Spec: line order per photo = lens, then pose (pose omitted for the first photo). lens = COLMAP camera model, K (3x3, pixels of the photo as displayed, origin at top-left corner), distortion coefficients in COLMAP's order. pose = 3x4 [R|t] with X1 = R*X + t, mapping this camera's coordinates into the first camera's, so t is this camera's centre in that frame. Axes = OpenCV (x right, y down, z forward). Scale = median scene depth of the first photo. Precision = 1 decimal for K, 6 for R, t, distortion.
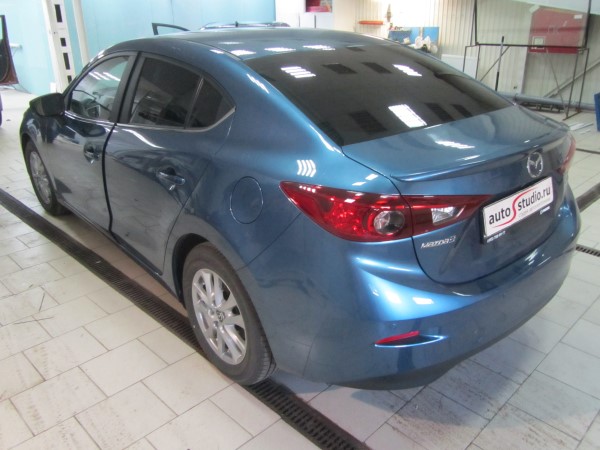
lens RADIAL K [[509.8, 0, 300.0], [0, 509.8, 225.0], [0, 0, 1]] dist [-0.006321, 0.008495]
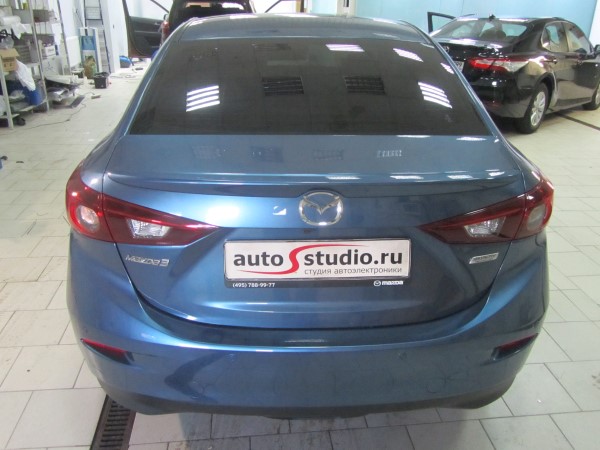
lens RADIAL K [[509.8, 0, 300.0], [0, 509.8, 225.0], [0, 0, 1]] dist [-0.006321, 0.008495]
pose [[0.785140, 0.273889, -0.555464, 0.220419], [-0.265358, 0.959170, 0.097869, -0.041682], [0.559589, 0.070556, 0.825761, 0.099765]]
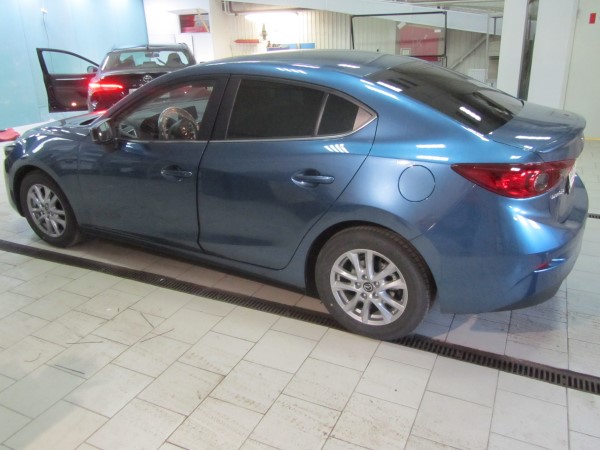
lens RADIAL K [[499.2, 0, 300.0], [0, 499.2, 225.0], [0, 0, 1]] dist [-0.000623, 0.007164]
pose [[0.941788, -0.144005, 0.303805, -0.199395], [0.151072, 0.988523, 0.000243, 0.003144], [-0.300353, 0.045667, 0.952734, -0.024910]]
